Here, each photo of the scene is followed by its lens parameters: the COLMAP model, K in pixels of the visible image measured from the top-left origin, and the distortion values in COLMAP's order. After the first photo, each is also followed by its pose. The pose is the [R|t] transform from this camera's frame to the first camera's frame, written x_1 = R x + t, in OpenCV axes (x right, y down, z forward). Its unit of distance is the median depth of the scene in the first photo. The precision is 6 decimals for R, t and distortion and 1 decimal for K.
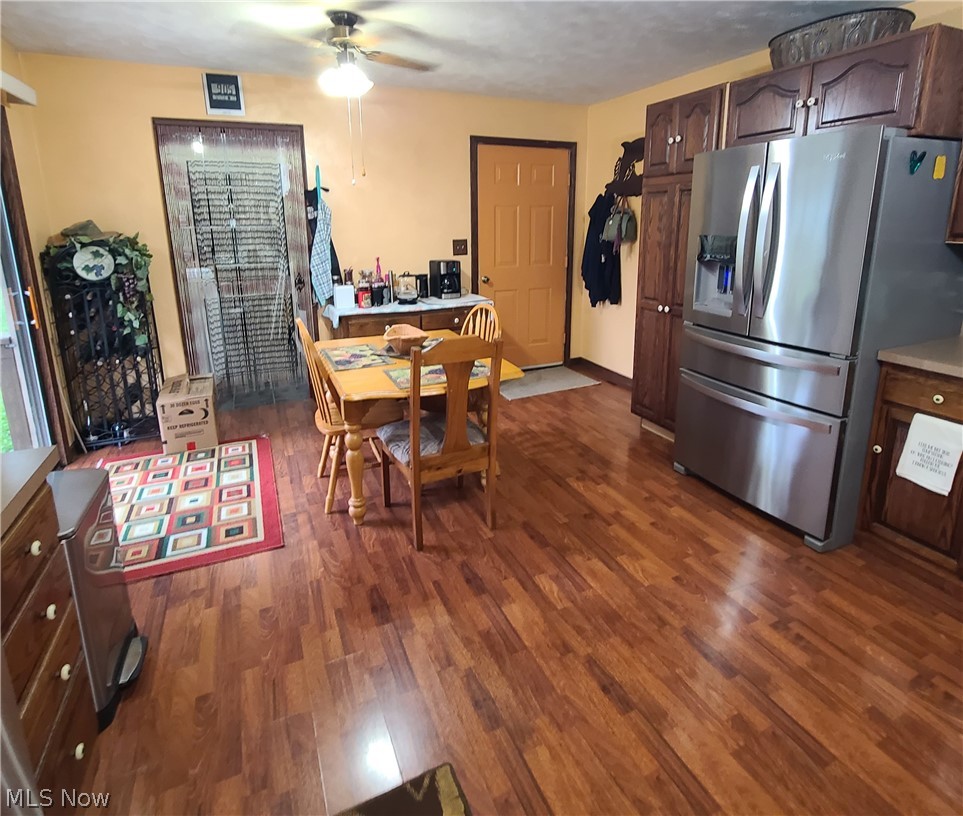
lens RADIAL K [[527.9, 0, 484.6], [0, 527.9, 335.7], [0, 0, 1]] dist [0.000869, -0.000219]
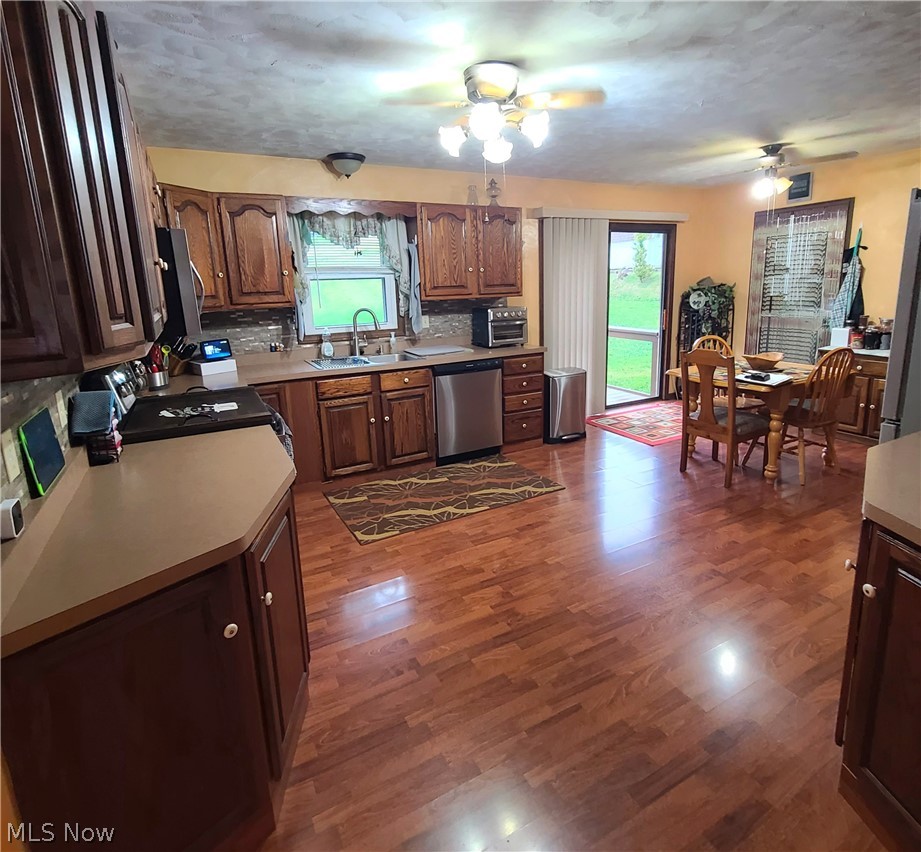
lens RADIAL K [[507.5, 0, 471.5], [0, 507.5, 384.7], [0, 0, 1]] dist [0.000365, 0.000096]
pose [[0.064180, 0.202887, -0.977097, 1.521749], [-0.187081, 0.964202, 0.187921, -0.053132], [0.980246, 0.170735, 0.099838, 0.129145]]
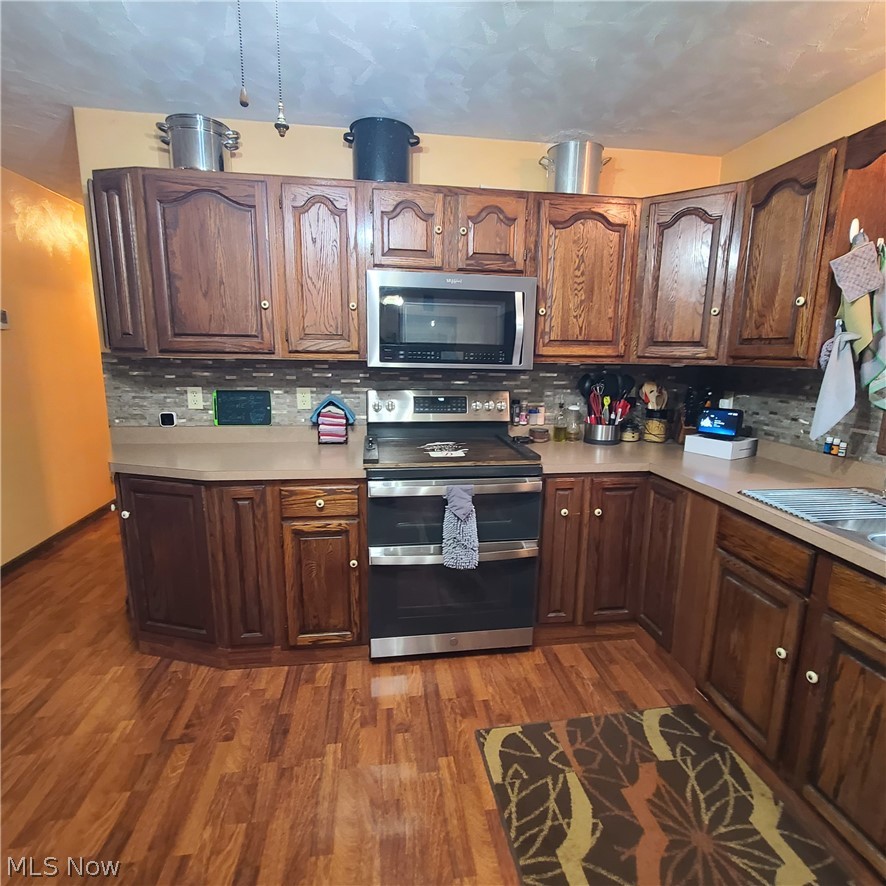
lens RADIAL K [[496.5, 0, 448.6], [0, 496.5, 447.3], [0, 0, 1]] dist [-0.001331, -0.001287]
pose [[-0.961774, -0.062196, 0.266687, 0.104247], [0.049184, 0.918798, 0.391653, -0.109851], [-0.269391, 0.389798, -0.880617, 0.623032]]
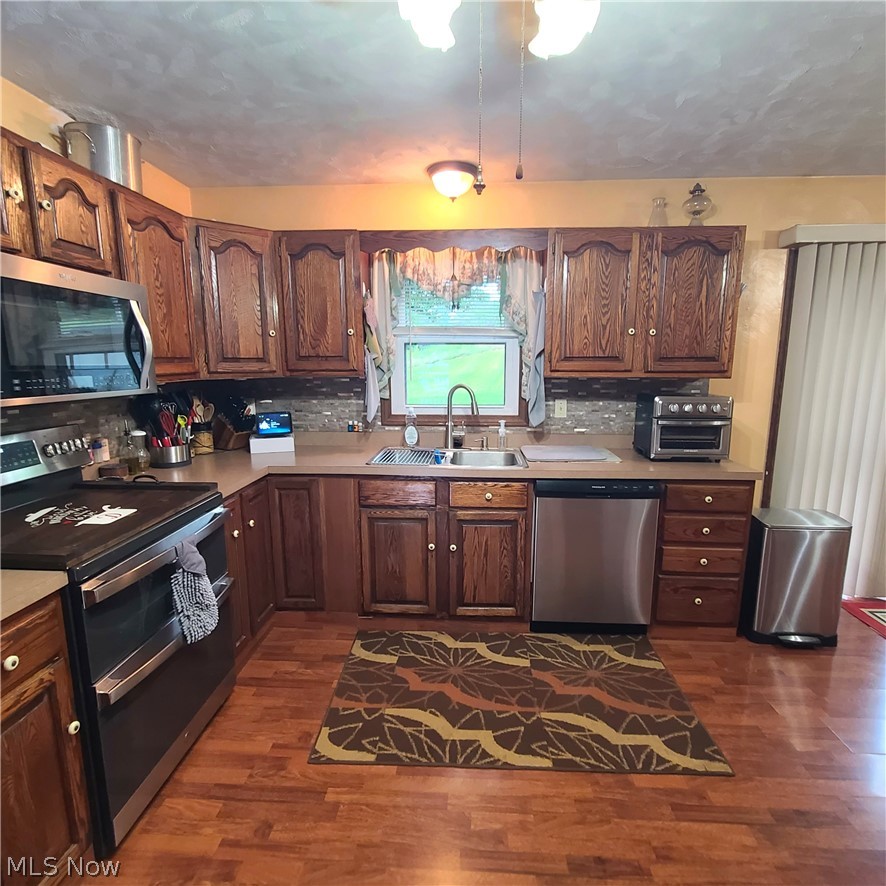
lens RADIAL K [[496.5, 0, 448.6], [0, 496.5, 447.3], [0, 0, 1]] dist [-0.001331, -0.001287]
pose [[-0.464594, 0.157909, -0.871331, 0.786977], [-0.189902, 0.943313, 0.272210, -0.092233], [0.864922, 0.291934, -0.408270, 0.436747]]
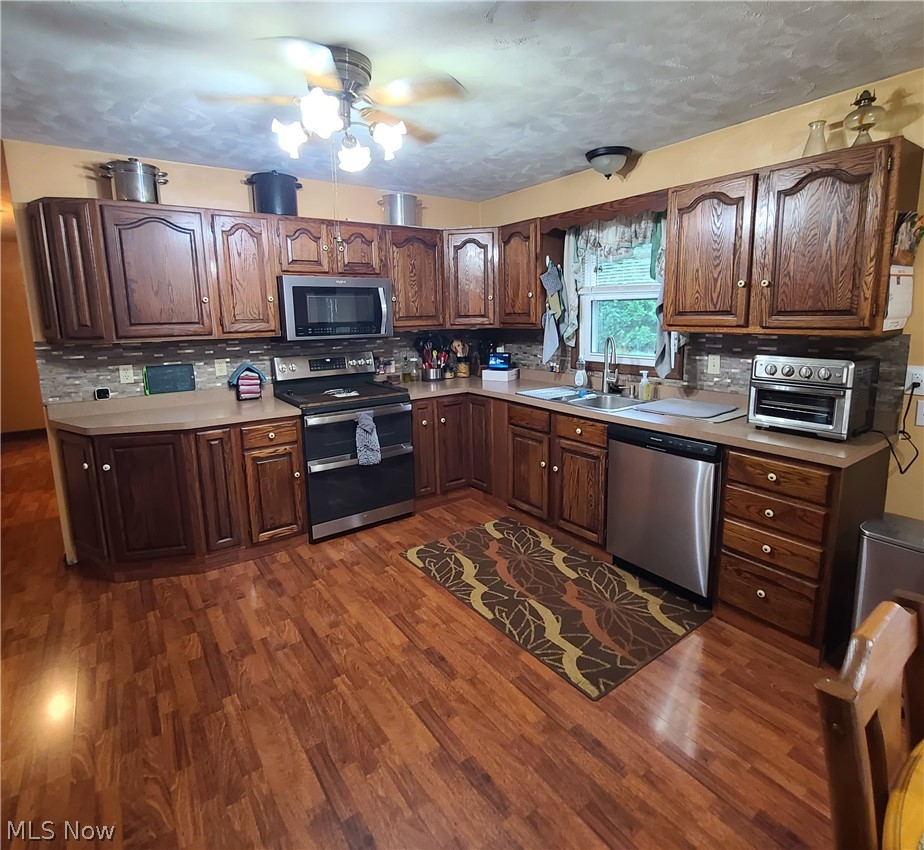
lens RADIAL K [[501.6, 0, 469.3], [0, 501.6, 391.3], [0, 0, 1]] dist [-0.001010, -0.000111]
pose [[-0.979429, 0.054583, -0.194268, 0.312925], [-0.020341, 0.931113, 0.364162, -0.284557], [0.200762, 0.360622, -0.910849, 1.229213]]
